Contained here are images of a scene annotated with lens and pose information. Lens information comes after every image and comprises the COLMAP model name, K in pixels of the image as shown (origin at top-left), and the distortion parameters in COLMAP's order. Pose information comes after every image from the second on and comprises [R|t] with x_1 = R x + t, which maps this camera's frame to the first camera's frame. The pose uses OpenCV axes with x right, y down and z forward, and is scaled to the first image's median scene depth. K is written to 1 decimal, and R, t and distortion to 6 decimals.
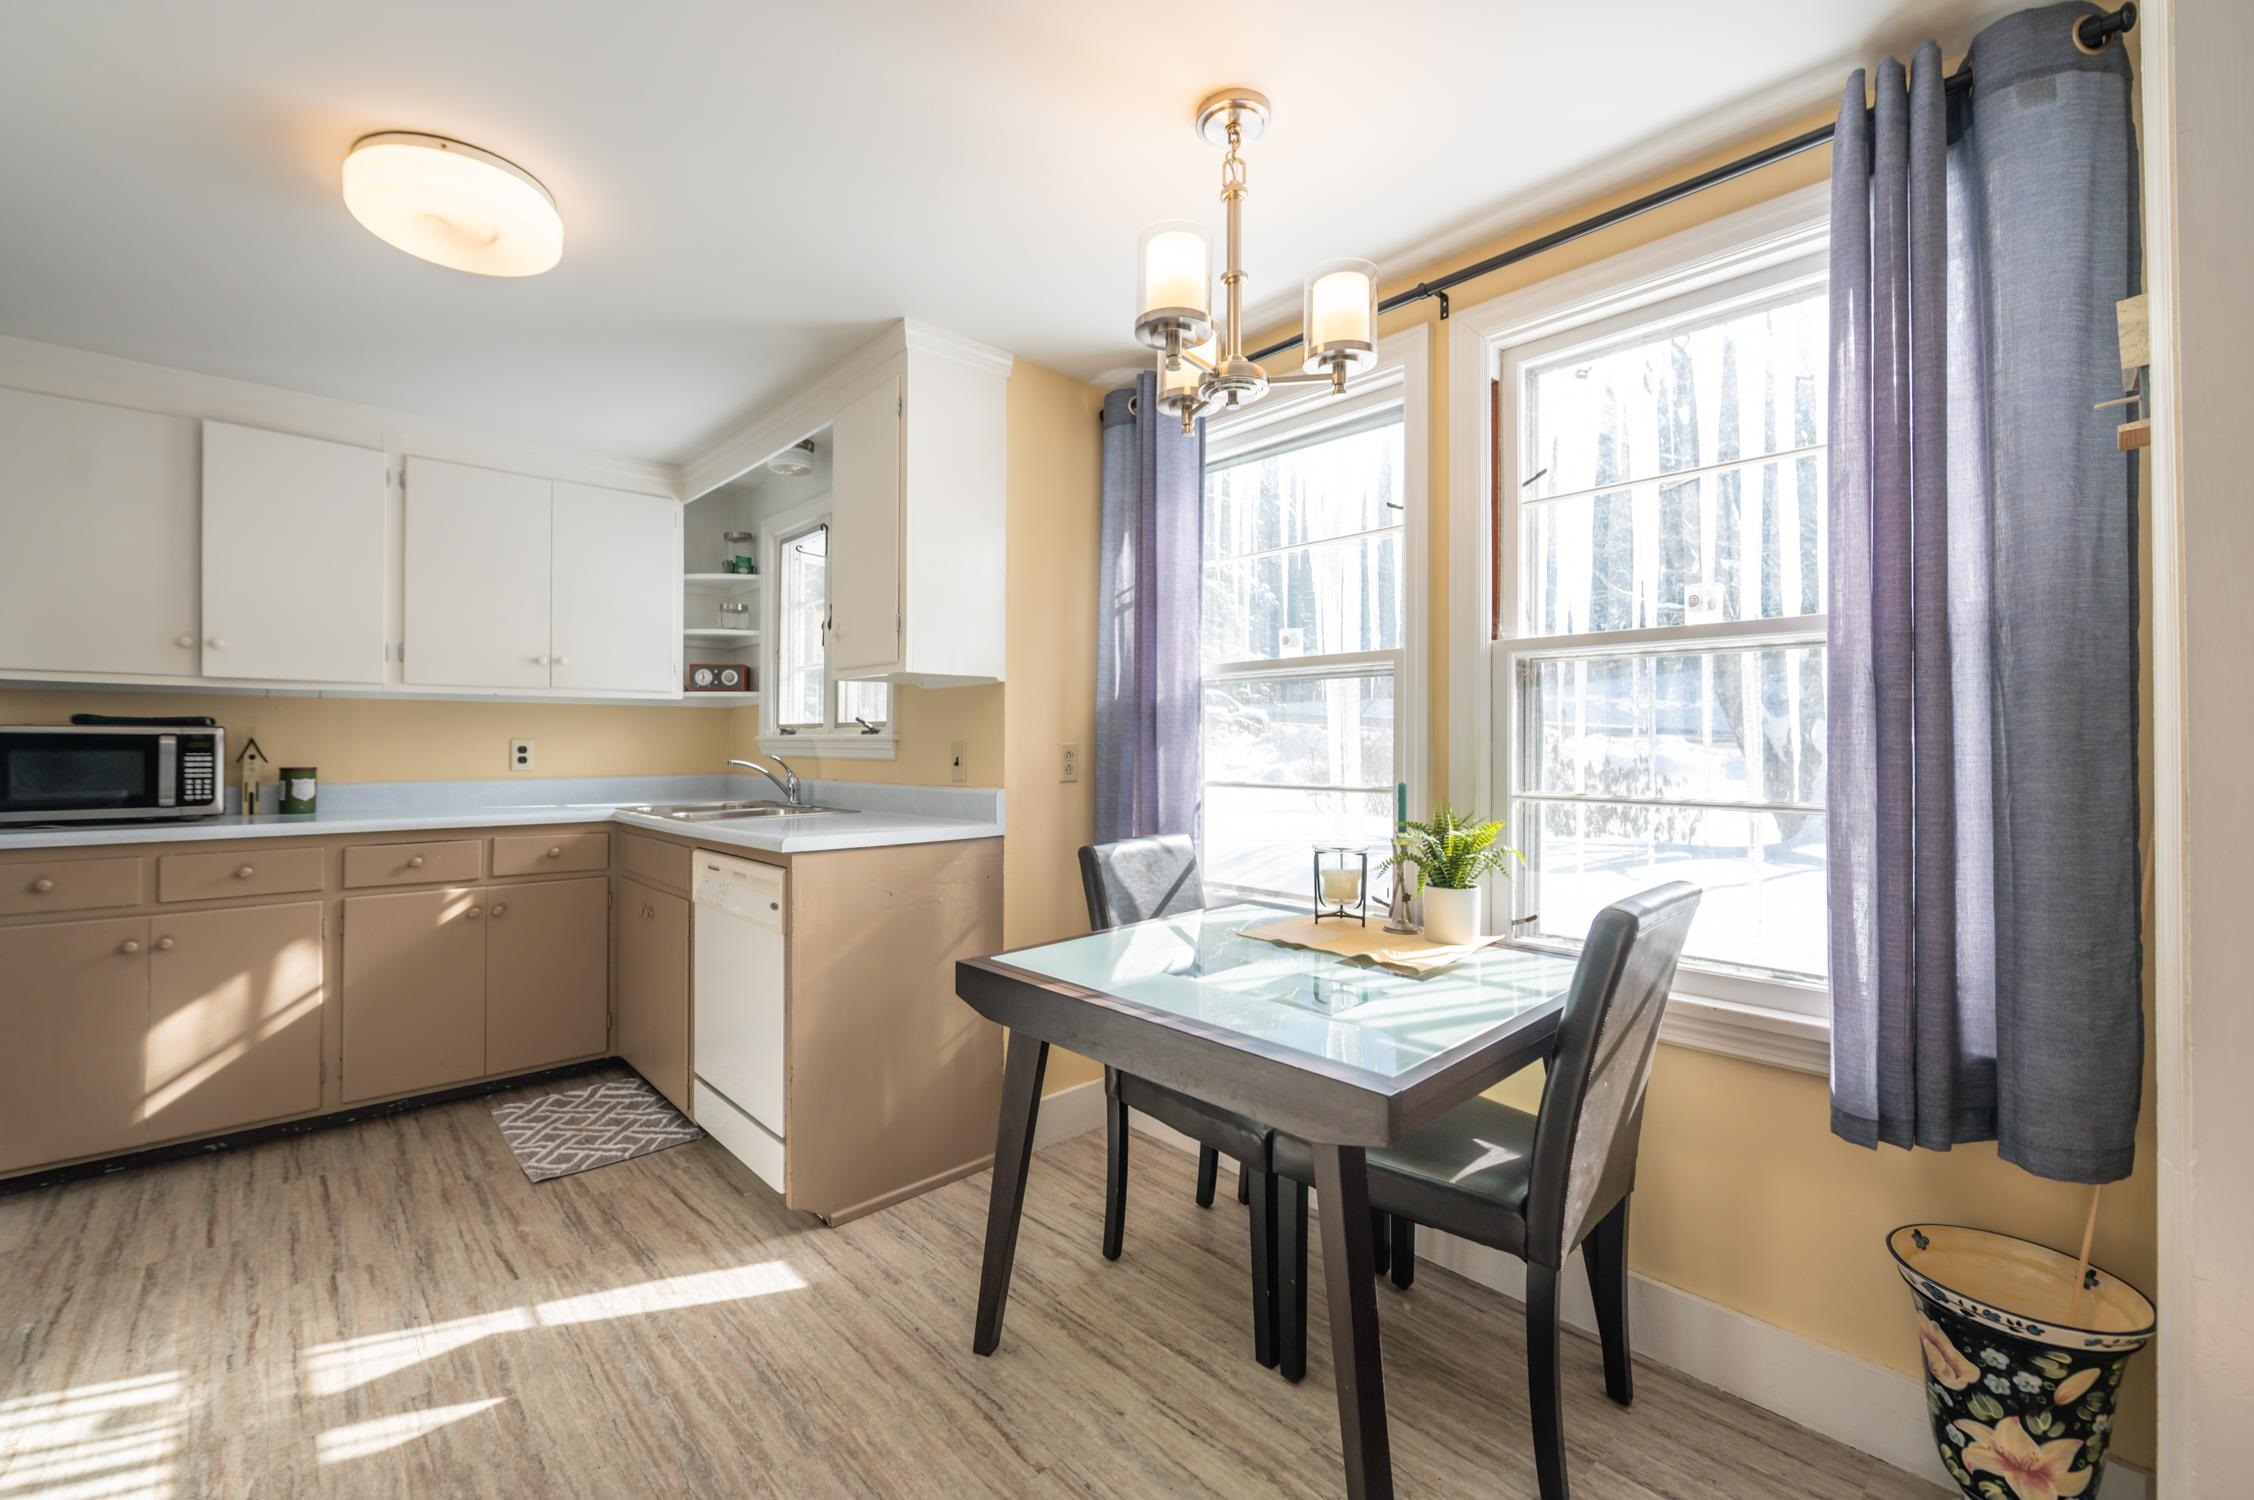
lens RADIAL K [[913.9, 0, 1071.0], [0, 913.9, 741.3], [0, 0, 1]] dist [-0.007340, -0.000993]
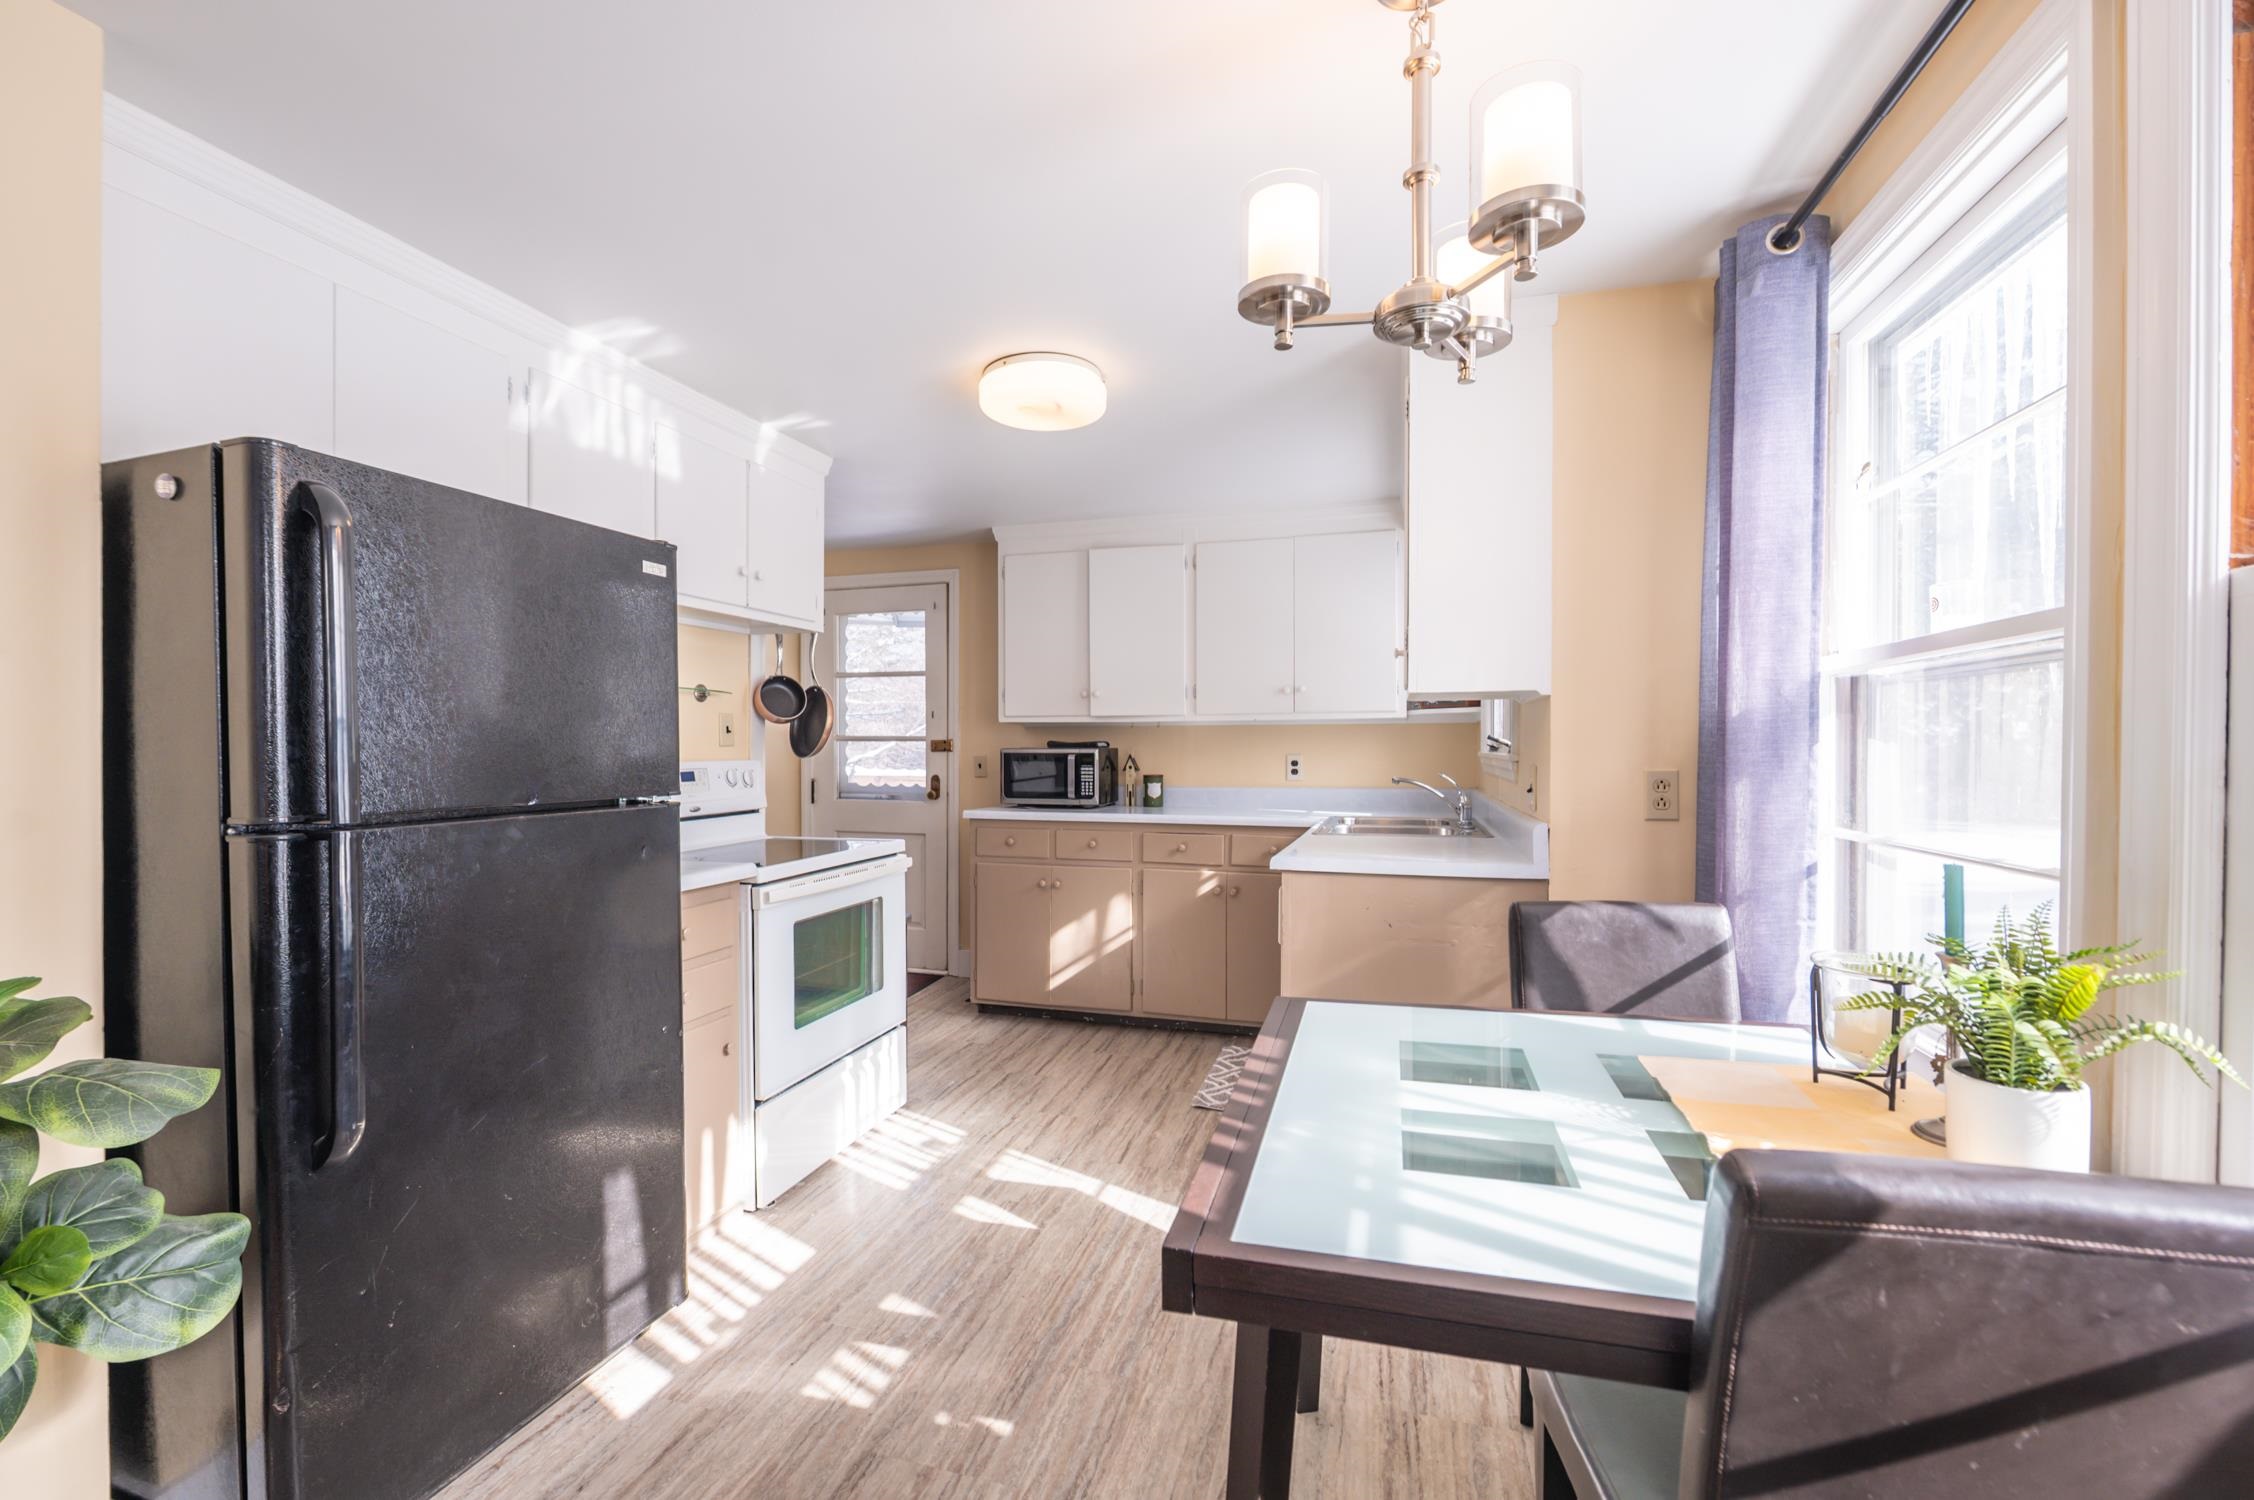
lens RADIAL K [[913.9, 0, 1131.3], [0, 913.9, 756.4], [0, 0, 1]] dist [-0.007340, -0.000993]
pose [[0.534947, 0.006573, -0.844860, 0.429343], [0.005646, 0.999920, 0.011355, -0.020812], [0.844867, -0.010844, 0.534867, 0.237864]]
